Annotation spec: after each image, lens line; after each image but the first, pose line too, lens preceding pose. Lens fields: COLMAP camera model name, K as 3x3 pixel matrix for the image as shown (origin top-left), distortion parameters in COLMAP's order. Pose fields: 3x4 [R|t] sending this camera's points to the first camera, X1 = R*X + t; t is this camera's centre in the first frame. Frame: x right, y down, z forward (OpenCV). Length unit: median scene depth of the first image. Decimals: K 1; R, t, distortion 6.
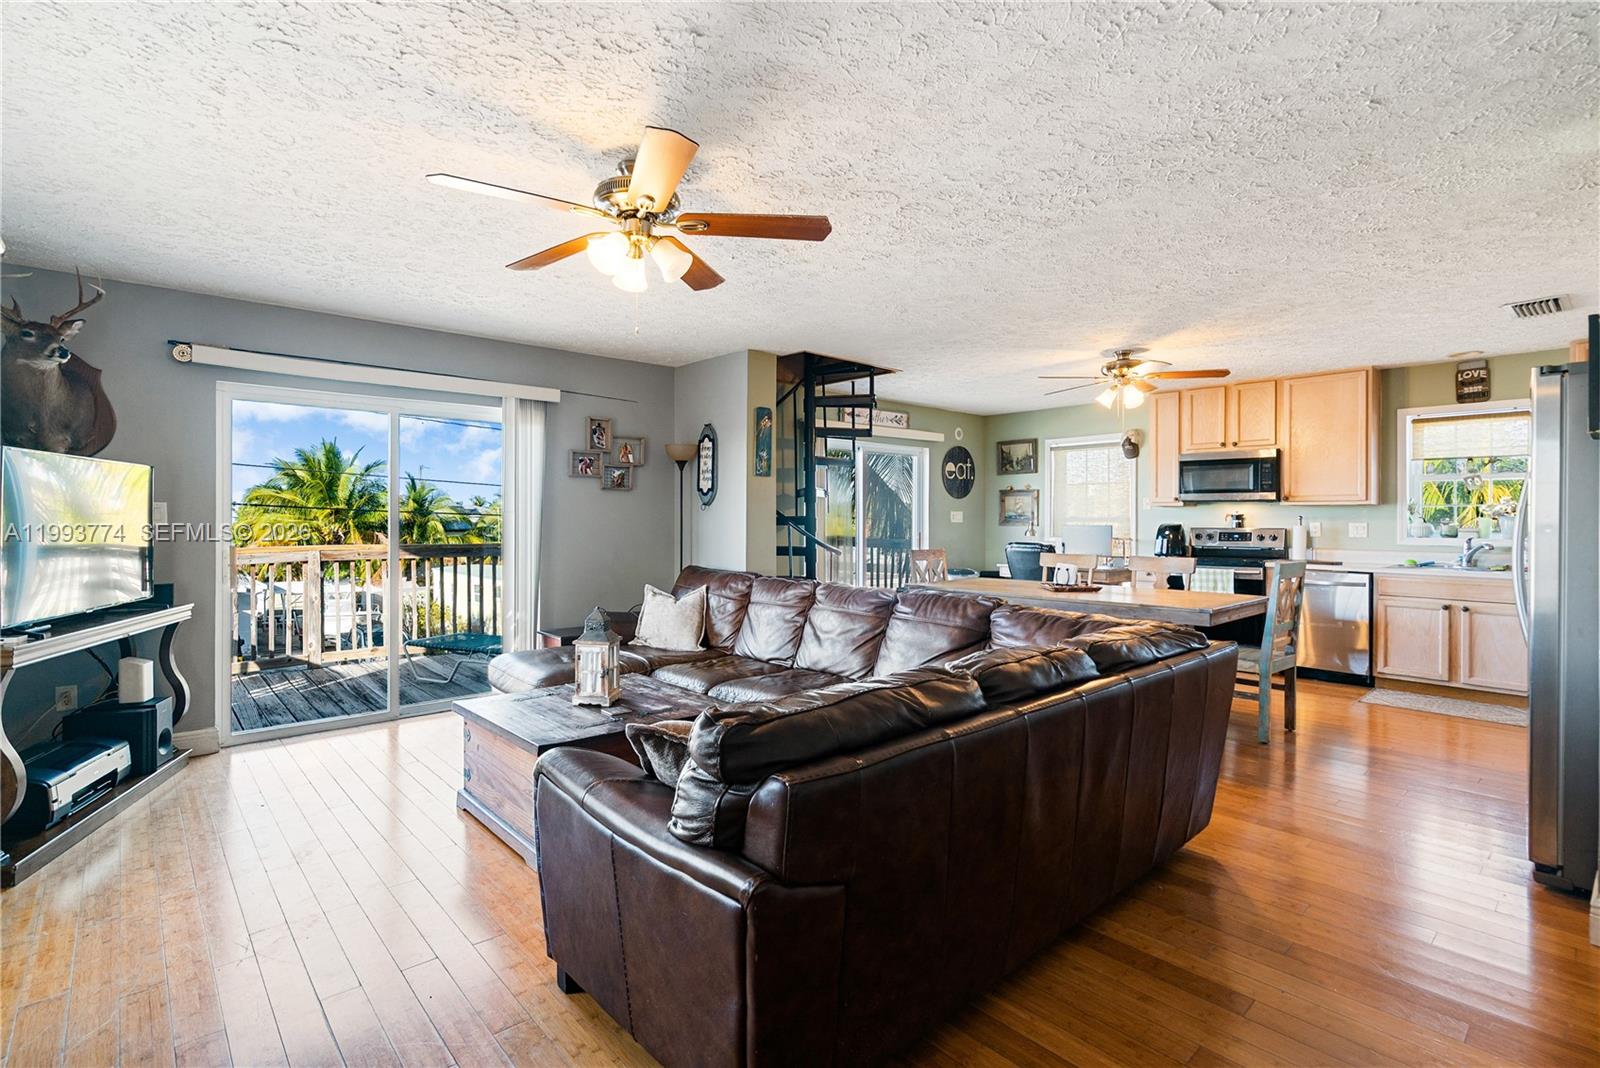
lens RADIAL K [[734.8, 0, 798.0], [0, 734.8, 522.0], [0, 0, 1]] dist [-0.001036, 0.000801]
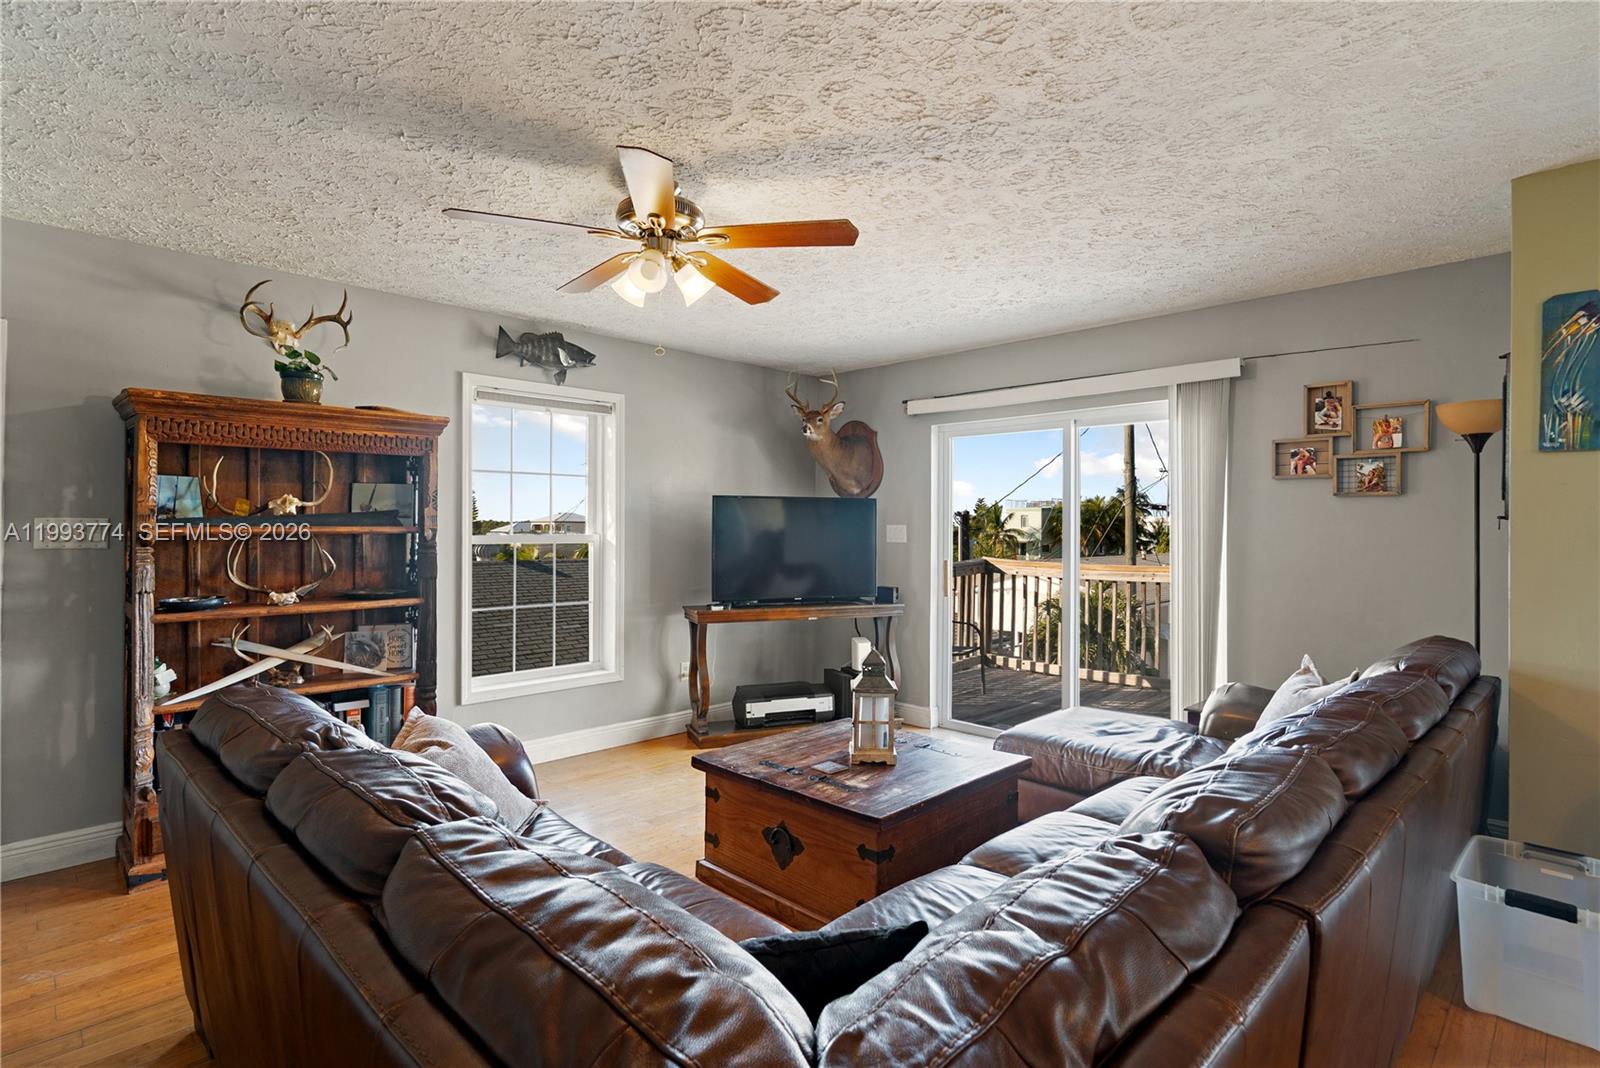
lens RADIAL K [[806.5, 0, 803.7], [0, 806.5, 528.1], [0, 0, 1]] dist [-0.002898, -0.000309]
pose [[0.065658, -0.001325, -0.997841, 0.357038], [-0.008091, 0.999966, -0.001860, -0.011792], [0.997809, 0.008195, 0.065645, 0.468222]]
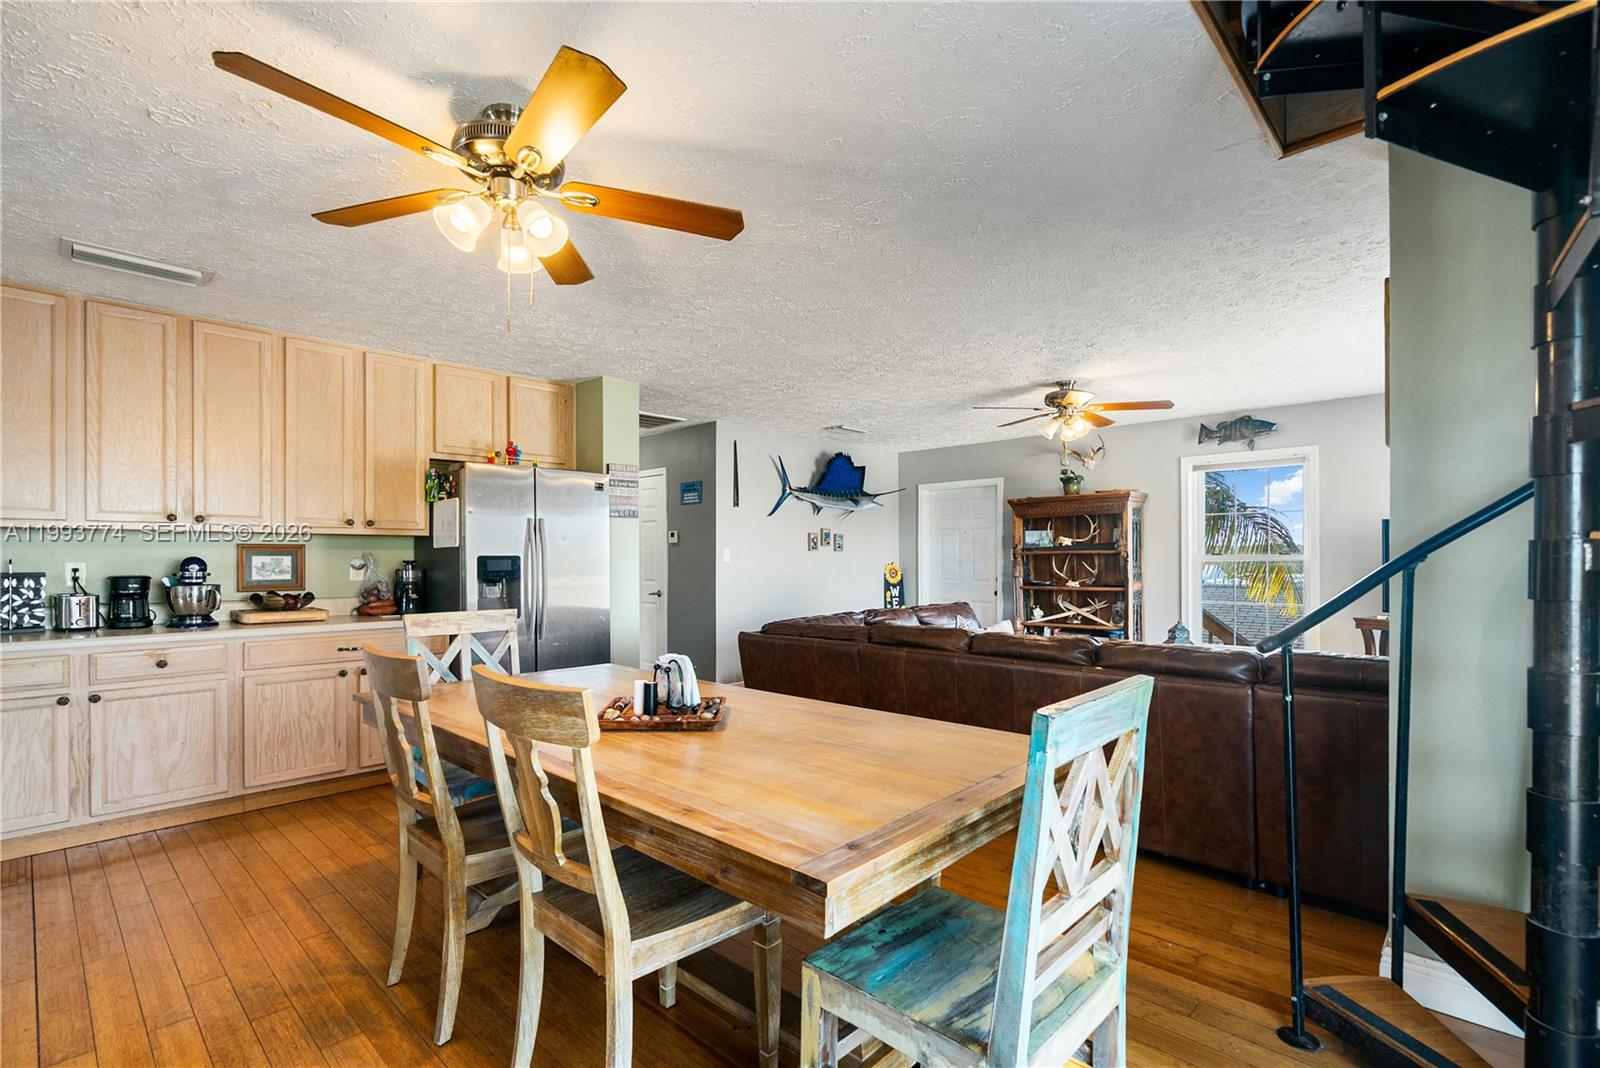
lens RADIAL K [[734.8, 0, 792.0], [0, 734.8, 557.8], [0, 0, 1]] dist [-0.001036, 0.000801]
pose [[-0.996651, -0.002302, -0.081746, 0.286791], [-0.002387, 0.999997, 0.000935, -0.000387], [0.081744, 0.001127, -0.996653, 1.236822]]
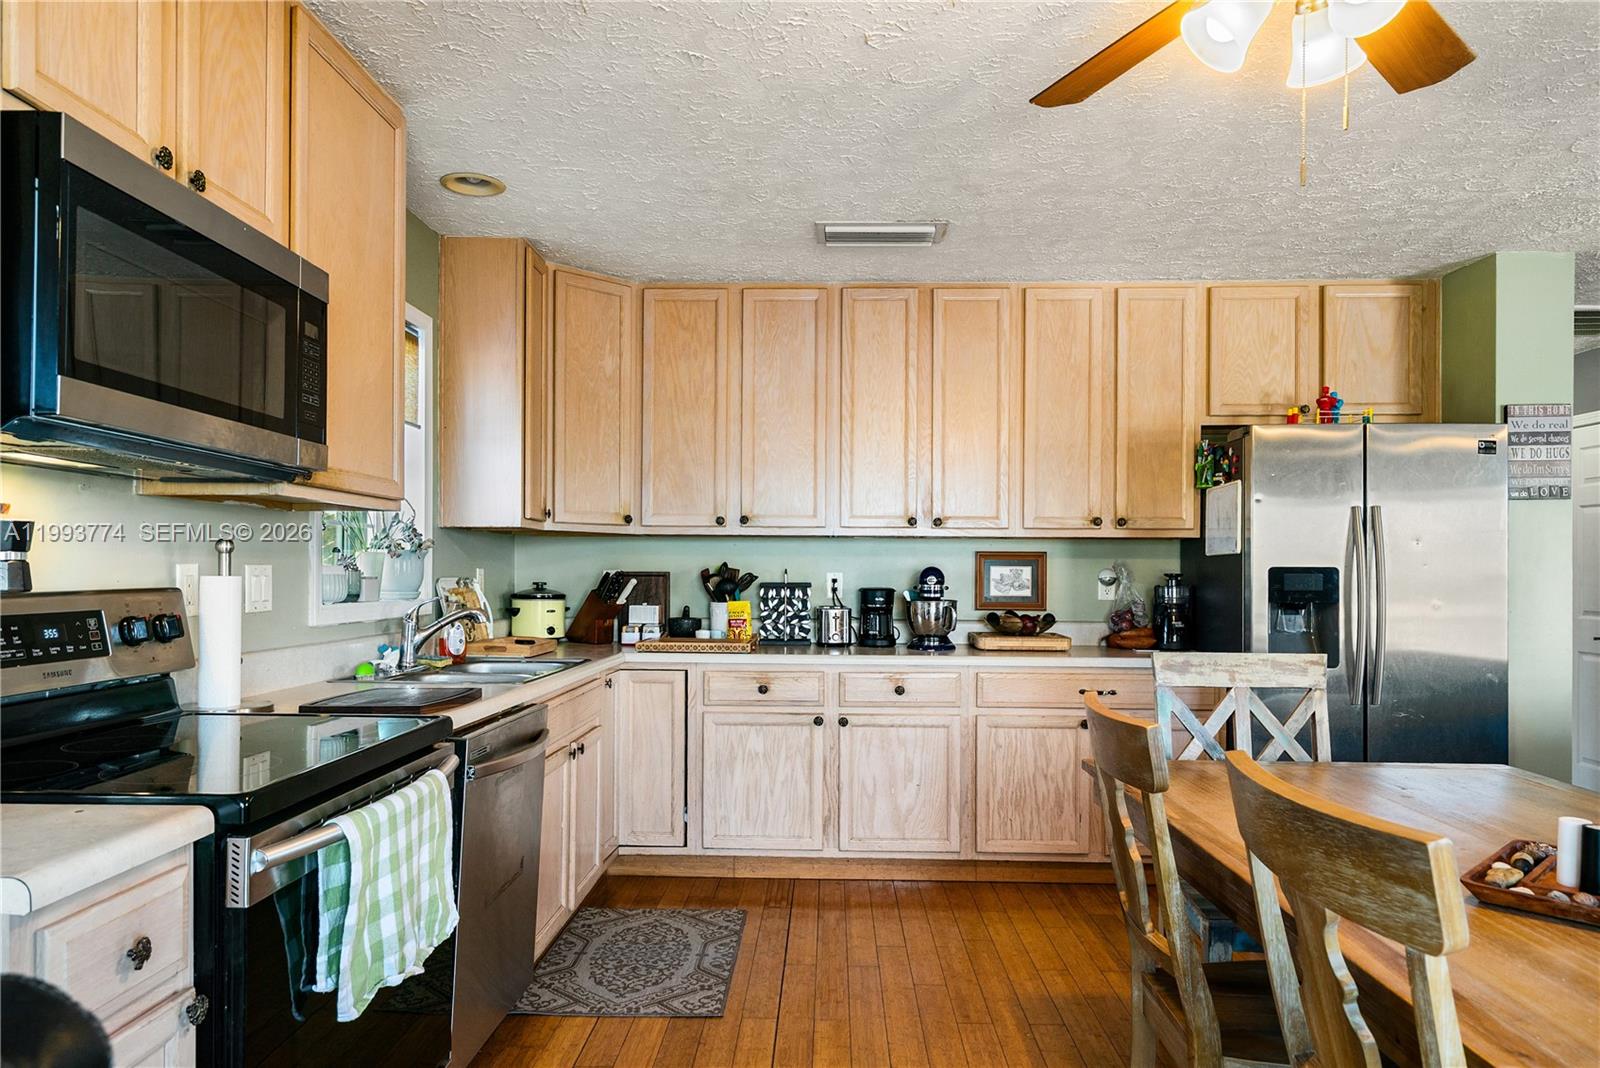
lens RADIAL K [[1047.4, 0, 799.9], [0, 1047.4, 569.1], [0, 0, 1]] dist [0.000294, 0.009857]
pose [[-0.726711, -0.007960, 0.686897, 0.292571], [-0.007120, 0.999966, 0.004055, -0.000330], [-0.686907, -0.001944, -0.726743, 1.187961]]
